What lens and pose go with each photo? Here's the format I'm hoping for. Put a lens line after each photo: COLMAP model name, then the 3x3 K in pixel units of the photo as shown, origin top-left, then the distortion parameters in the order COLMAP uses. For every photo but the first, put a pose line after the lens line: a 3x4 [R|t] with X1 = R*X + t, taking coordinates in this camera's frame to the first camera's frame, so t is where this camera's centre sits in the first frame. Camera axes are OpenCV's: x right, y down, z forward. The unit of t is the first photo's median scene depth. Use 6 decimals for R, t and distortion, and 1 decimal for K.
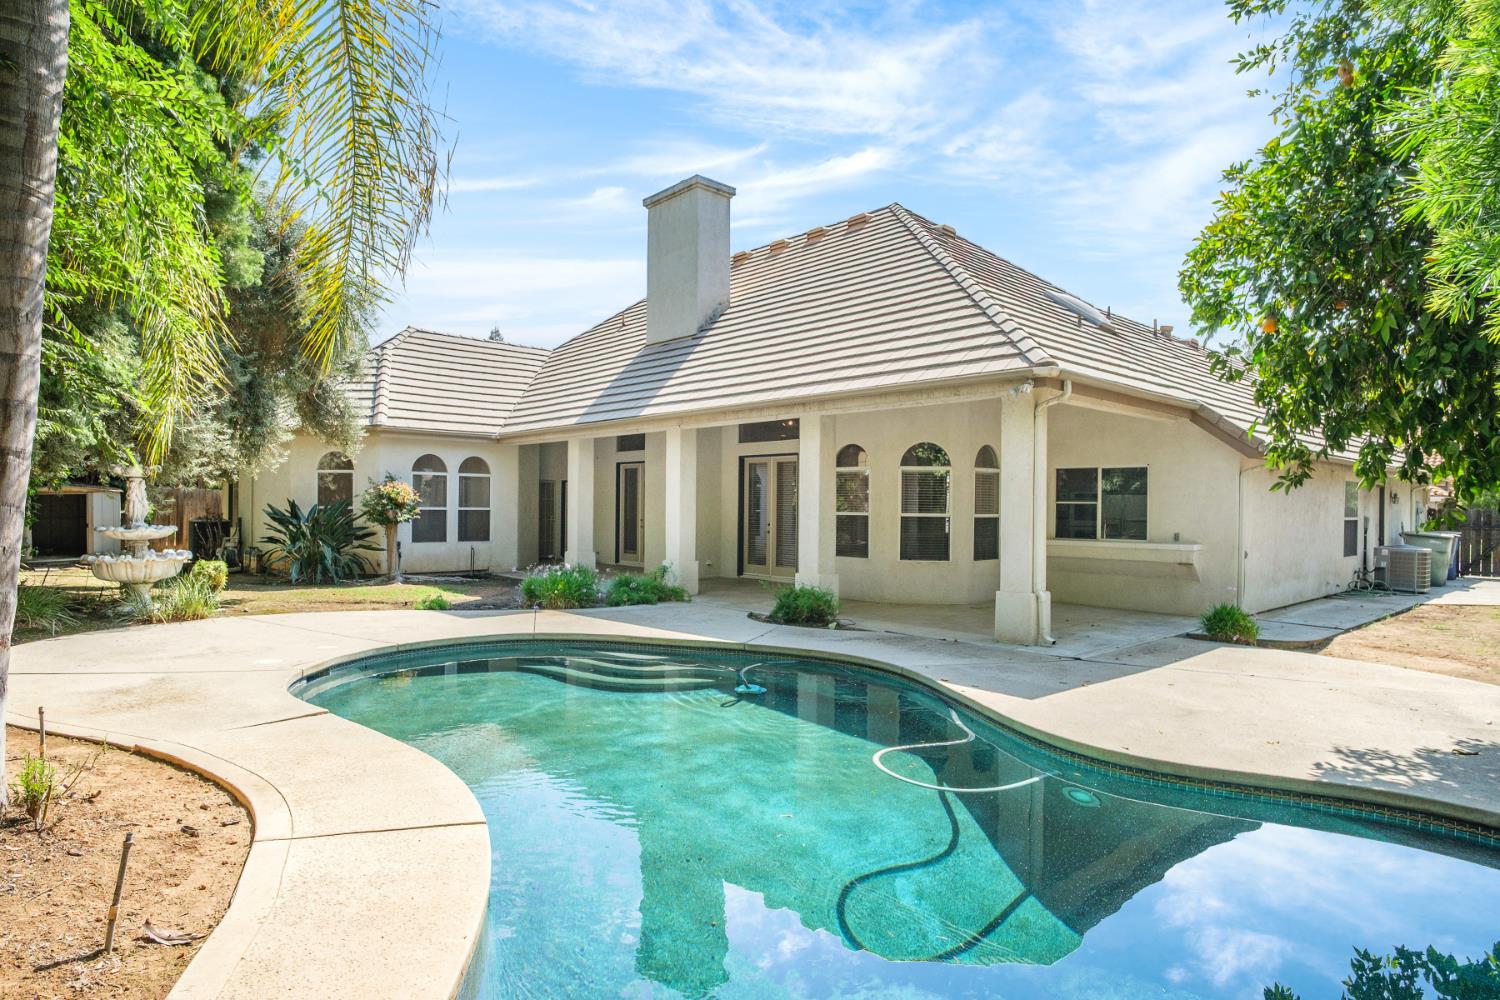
lens RADIAL K [[751.8, 0, 746.0], [0, 751.8, 513.8], [0, 0, 1]] dist [-0.001023, -0.000091]
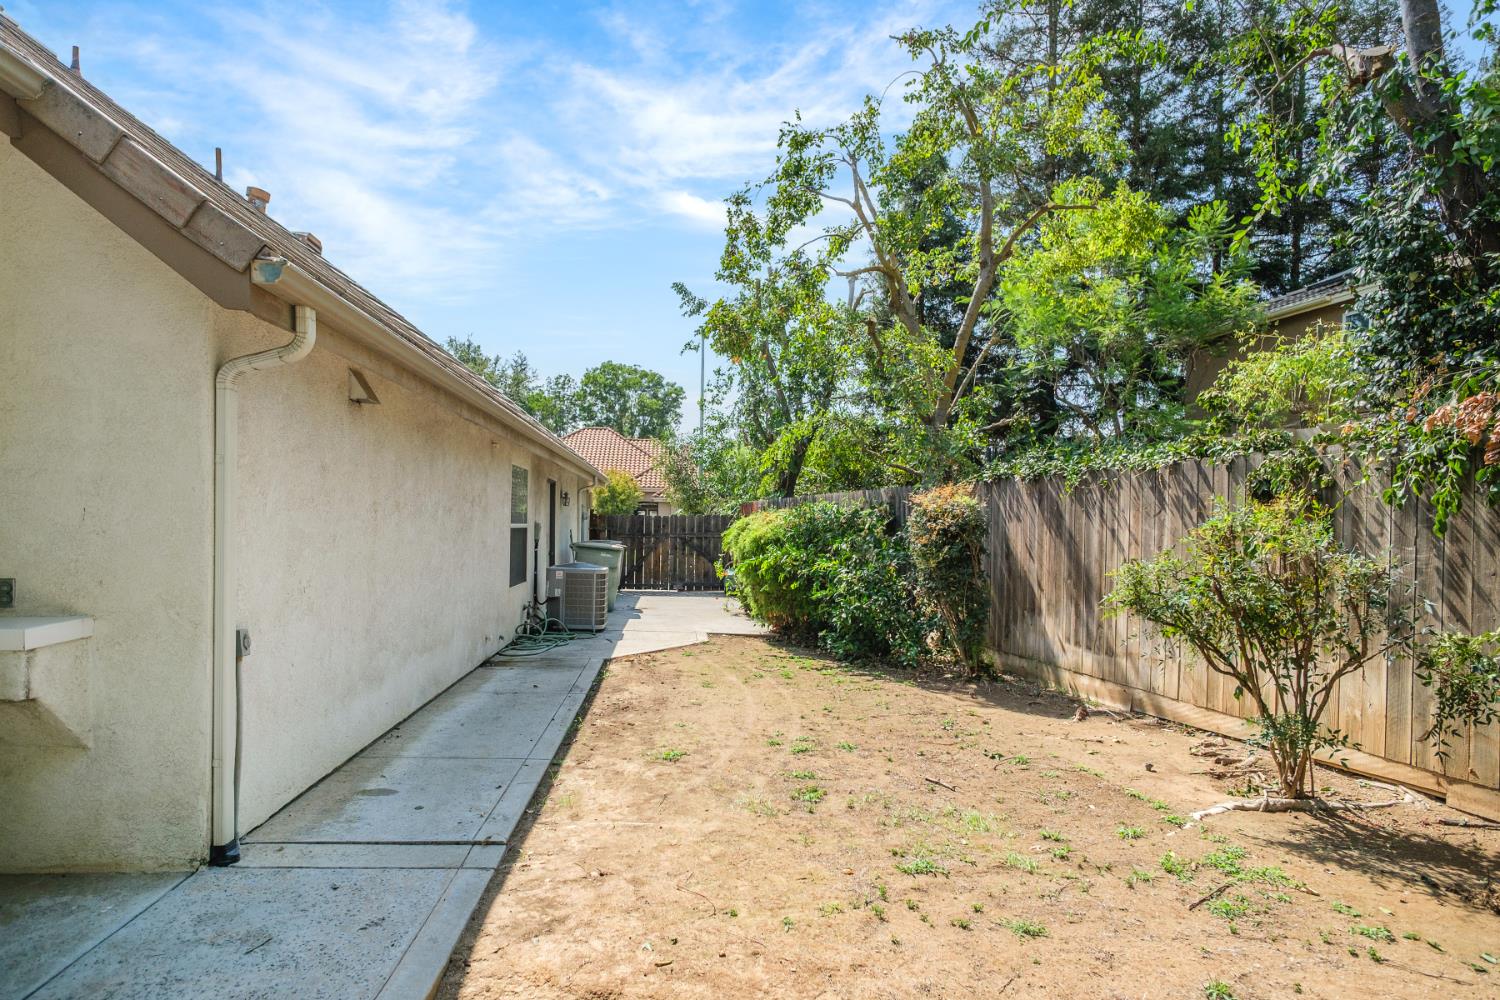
lens RADIAL K [[802.9, 0, 743.7], [0, 802.9, 519.2], [0, 0, 1]] dist [-0.001635, 0.000237]
pose [[0.578827, 0.003929, 0.815441, 0.357416], [-0.000270, 0.999989, -0.004627, 0.003929], [-0.815450, 0.002458, 0.578822, 0.446592]]
